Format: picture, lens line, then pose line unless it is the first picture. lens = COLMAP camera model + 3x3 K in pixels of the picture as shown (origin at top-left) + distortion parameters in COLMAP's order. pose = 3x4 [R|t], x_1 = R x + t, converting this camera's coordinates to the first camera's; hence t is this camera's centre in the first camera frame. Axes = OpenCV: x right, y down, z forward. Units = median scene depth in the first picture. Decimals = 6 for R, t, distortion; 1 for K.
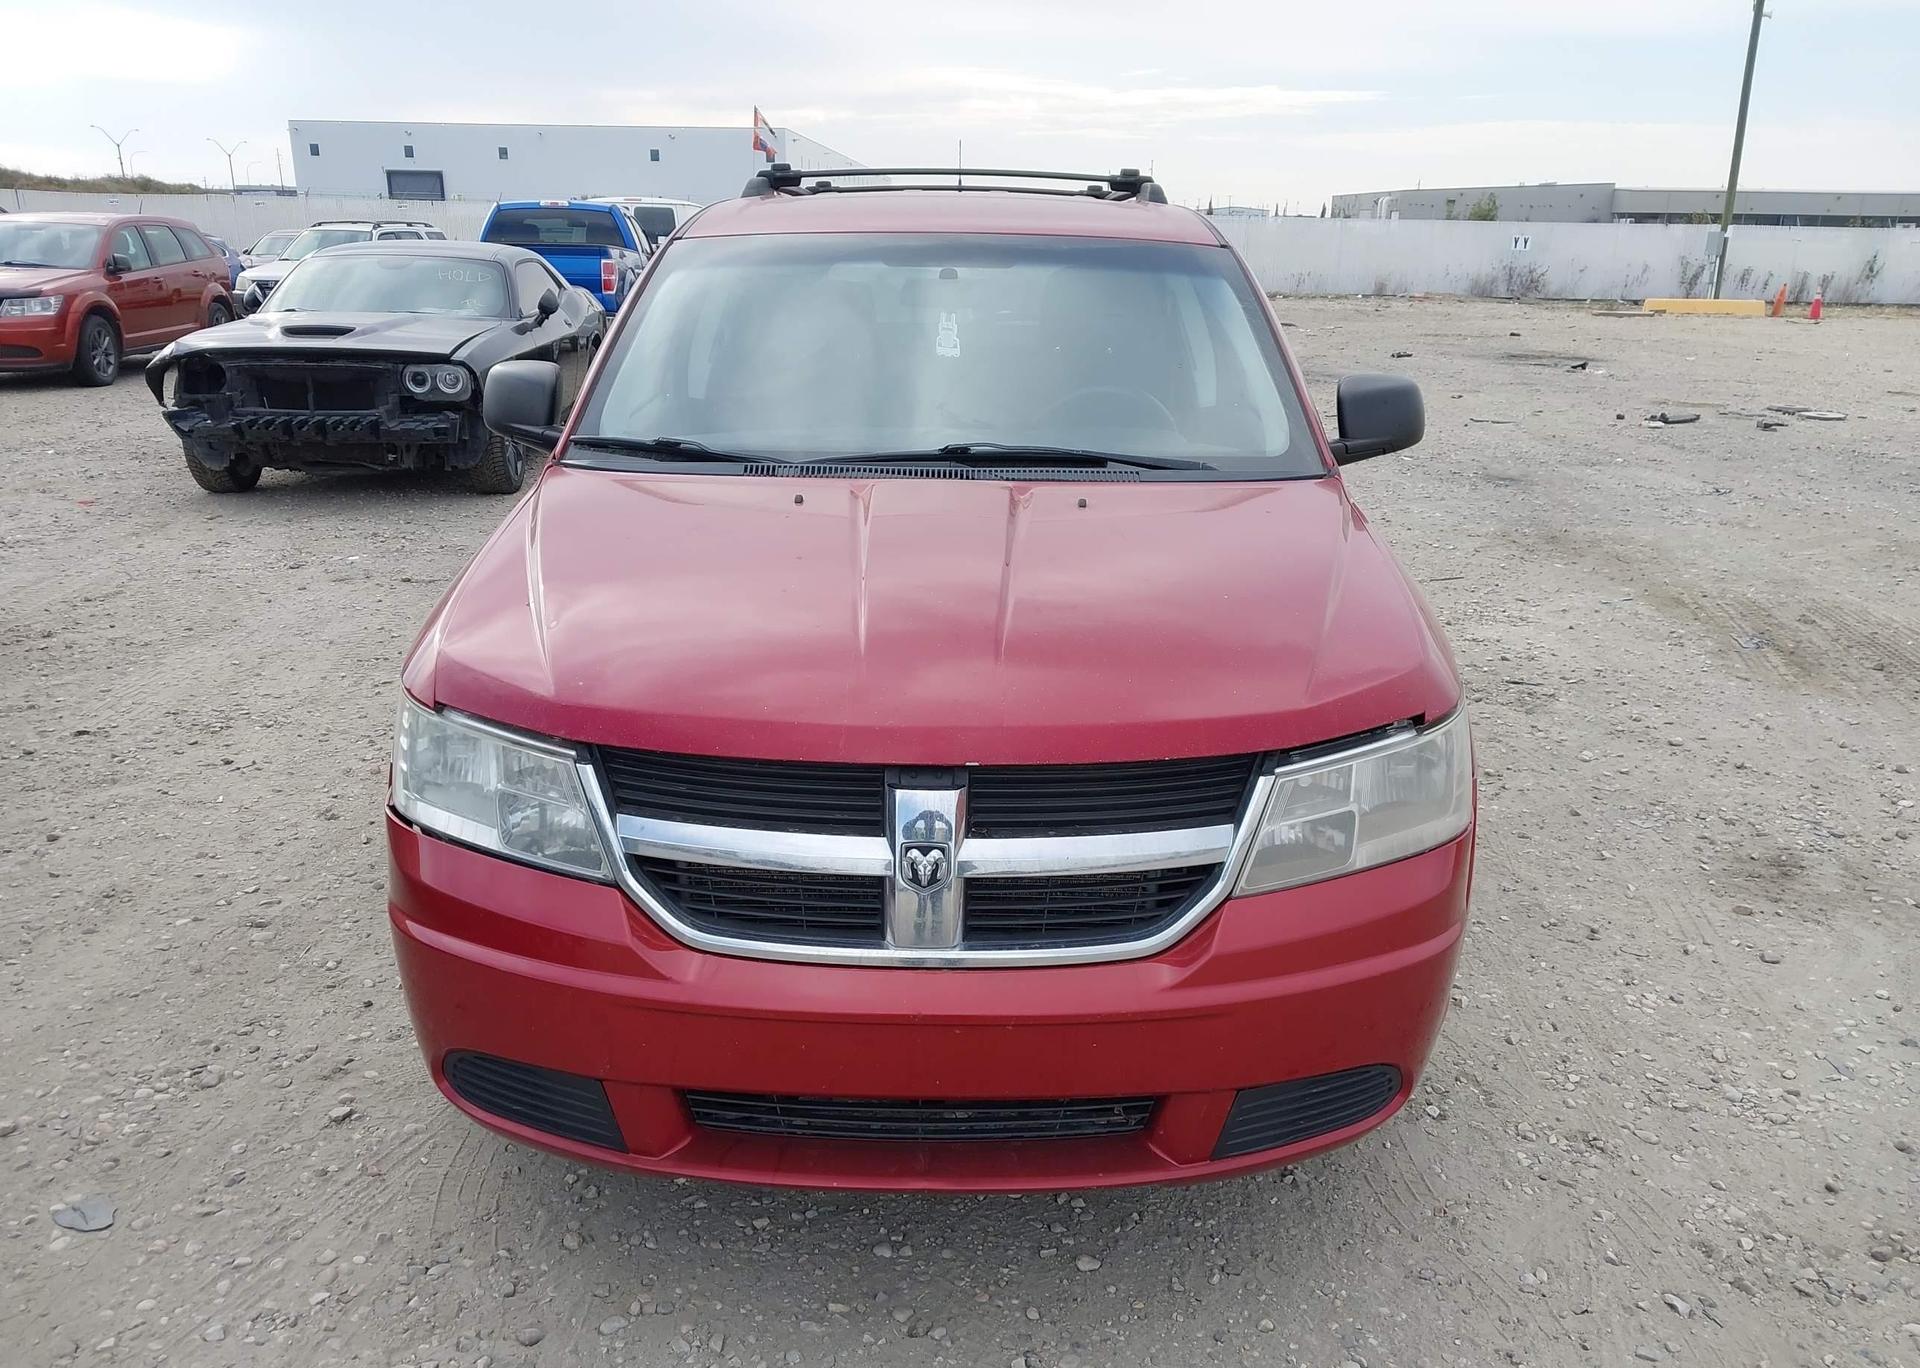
lens RADIAL K [[1535.1, 0, 972.7], [0, 1535.1, 670.7], [0, 0, 1]] dist [0.035697, -0.037706]
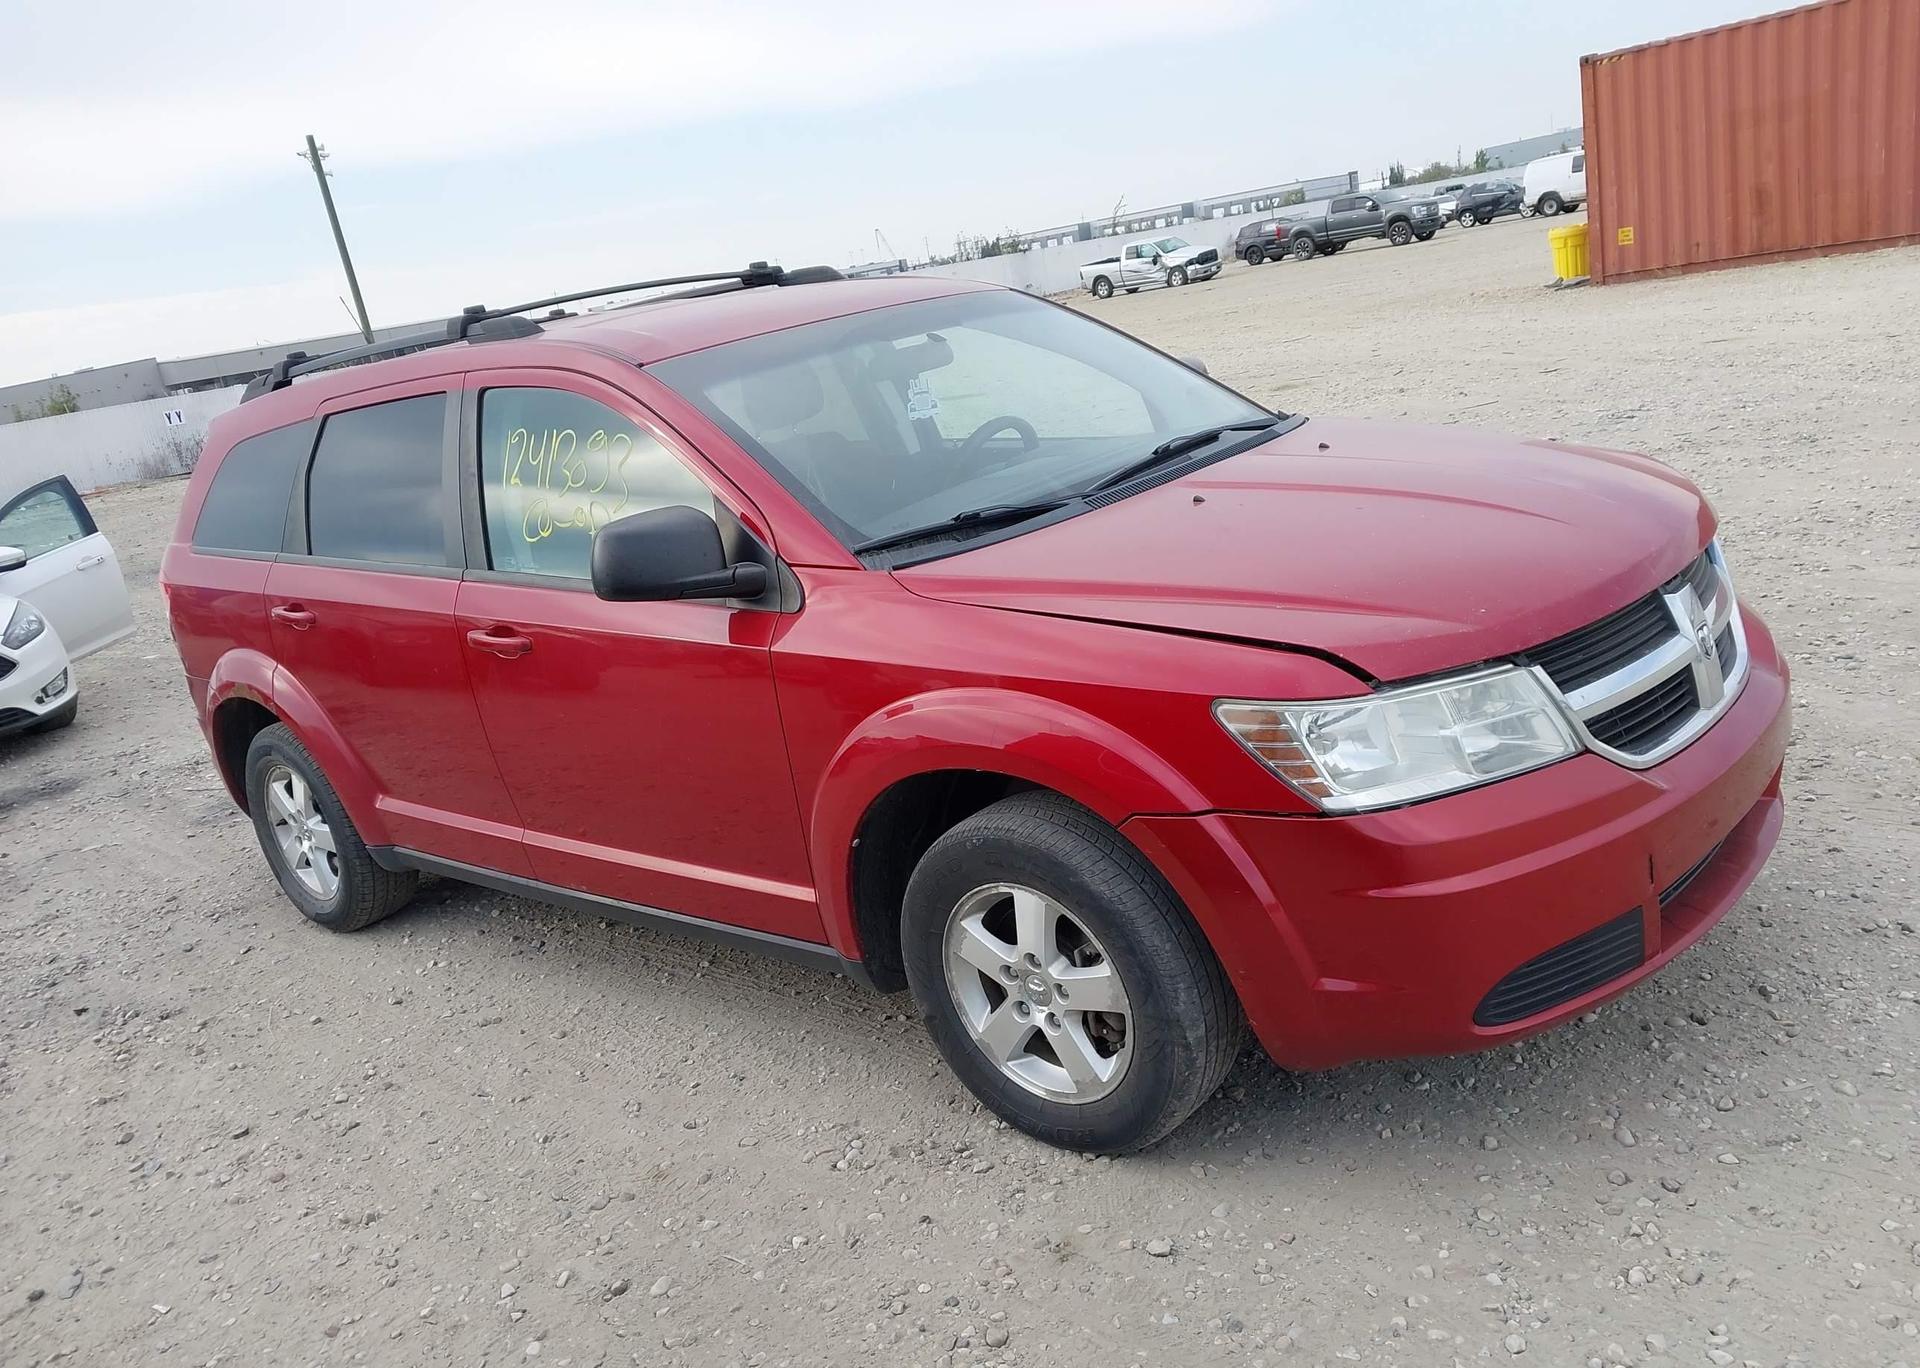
lens RADIAL K [[1535.1, 0, 957.4], [0, 1535.1, 680.6], [0, 0, 1]] dist [0.035697, -0.037706]
pose [[0.640090, -0.318824, 0.699025, -1.332549], [0.381102, 0.921768, 0.071446, -0.176224], [-0.667118, 0.220668, 0.711519, 0.461640]]
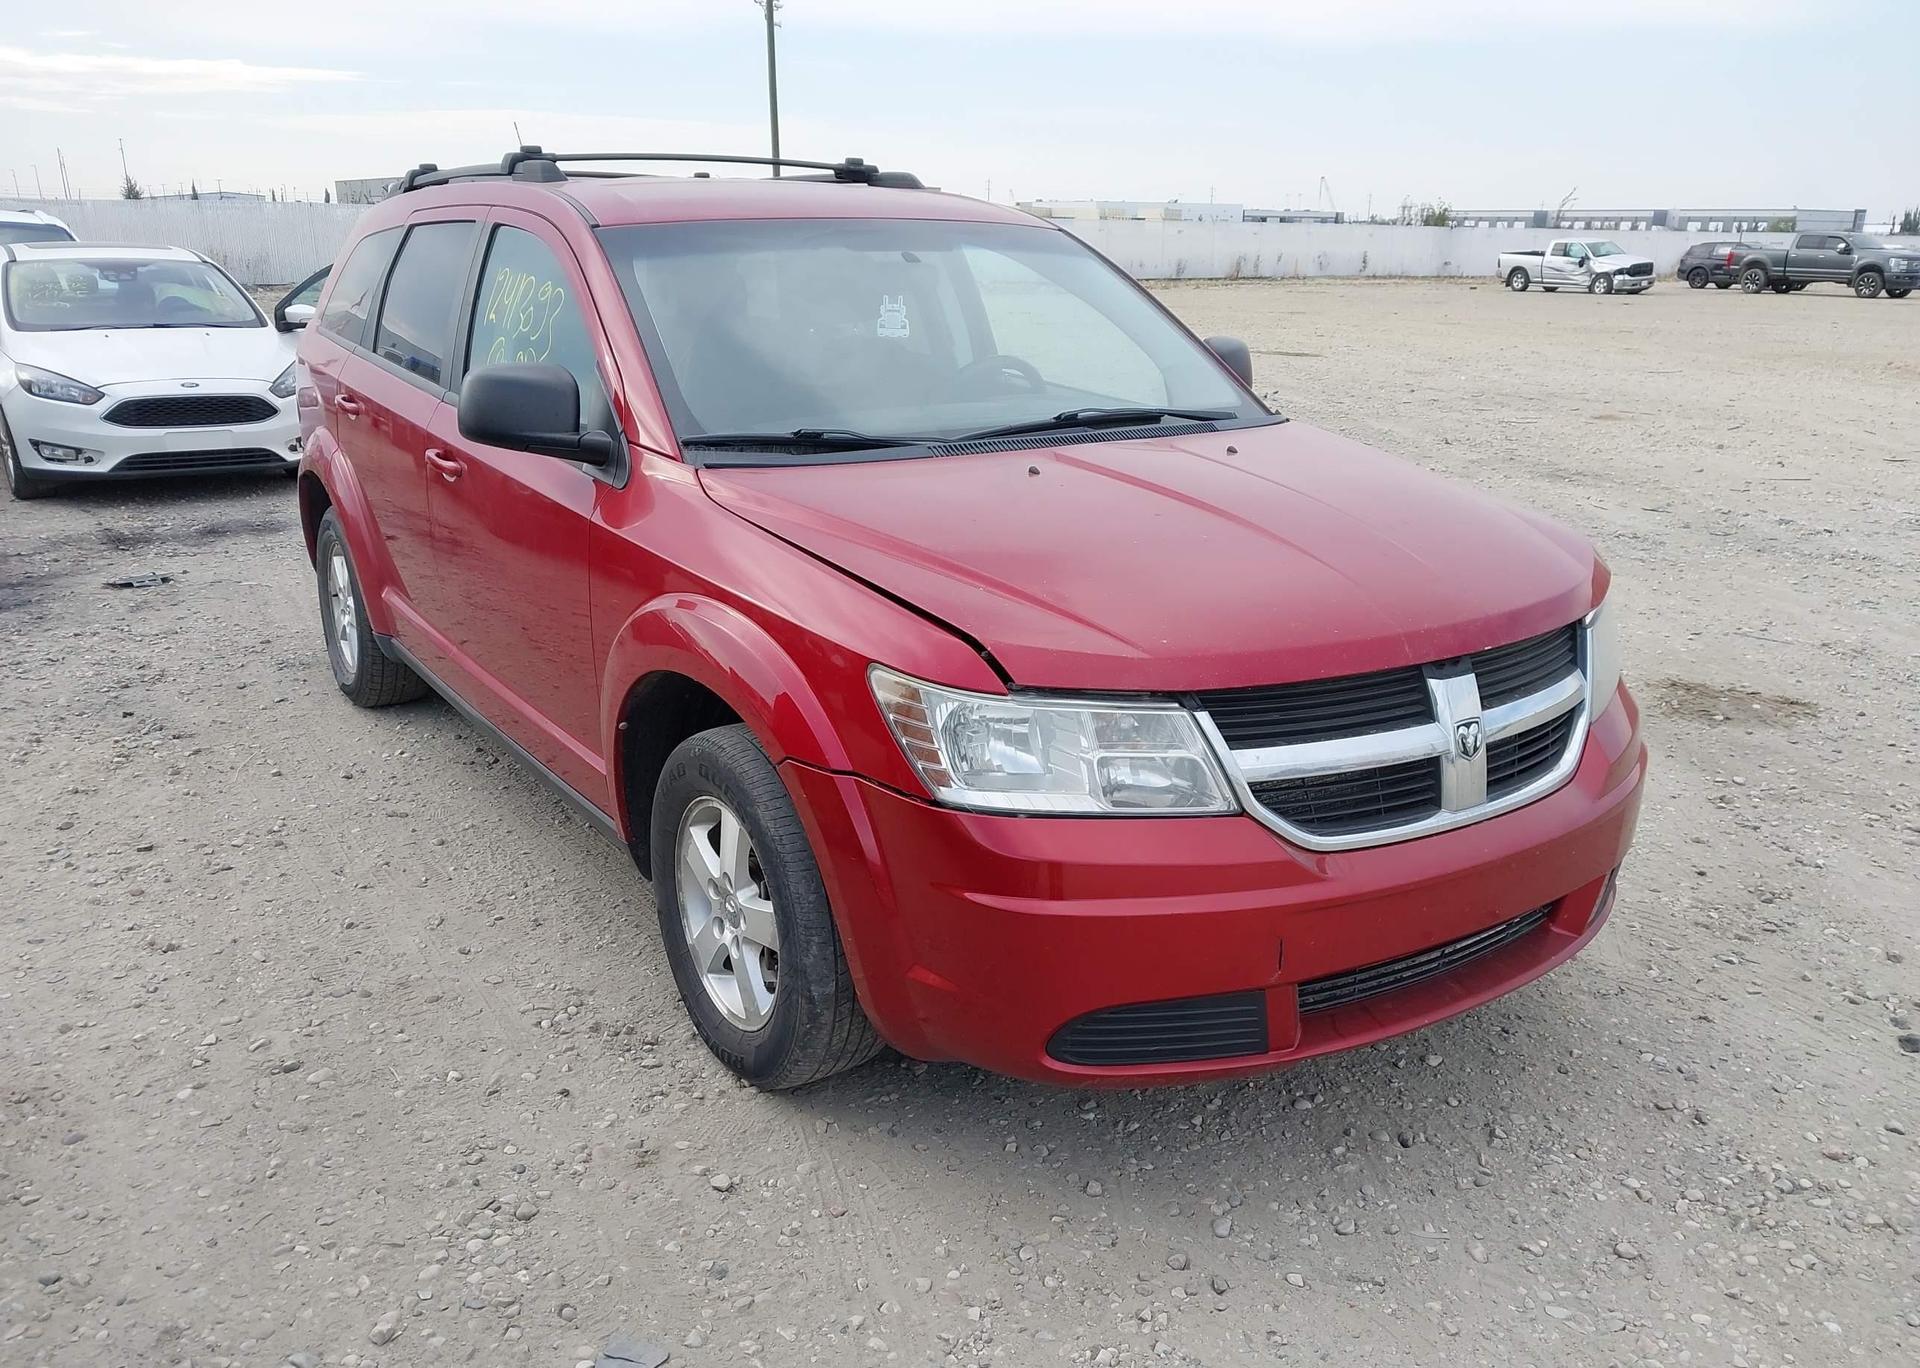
lens RADIAL K [[1535.1, 0, 954.0], [0, 1535.1, 682.3], [0, 0, 1]] dist [0.035697, -0.037706]
pose [[0.826952, -0.165008, 0.537515, -0.963716], [0.157233, 0.985695, 0.060691, -0.051669], [-0.539841, 0.034327, 0.841067, 0.184634]]
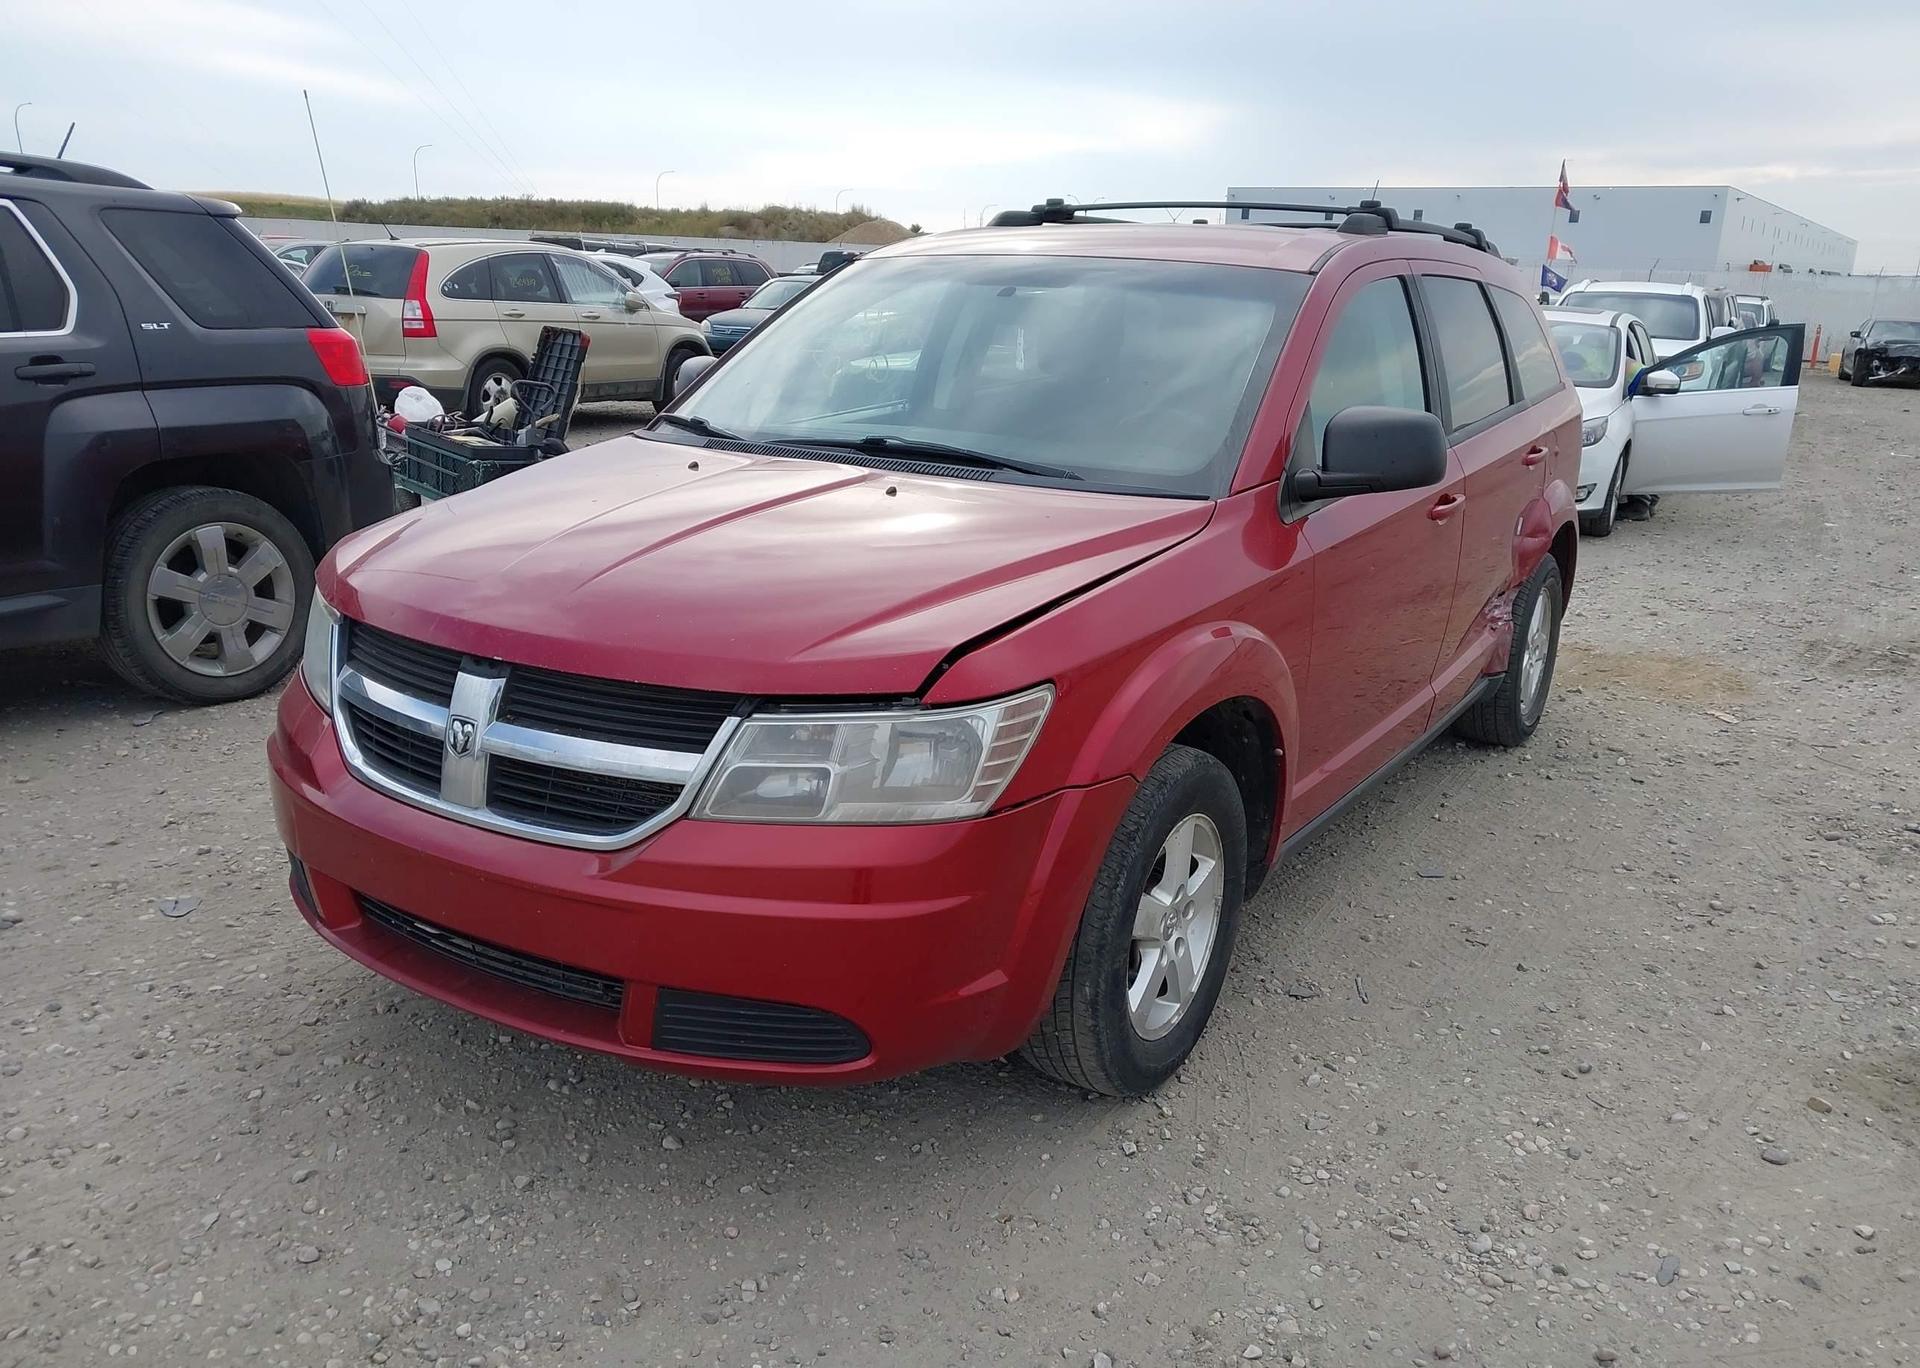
lens RADIAL K [[1535.1, 0, 971.5], [0, 1535.1, 679.5], [0, 0, 1]] dist [0.035697, -0.037706]
pose [[0.847880, 0.148644, -0.508926, 0.888804], [-0.165049, 0.986199, 0.013069, -0.000740], [0.503844, 0.072916, 0.860711, 0.133581]]
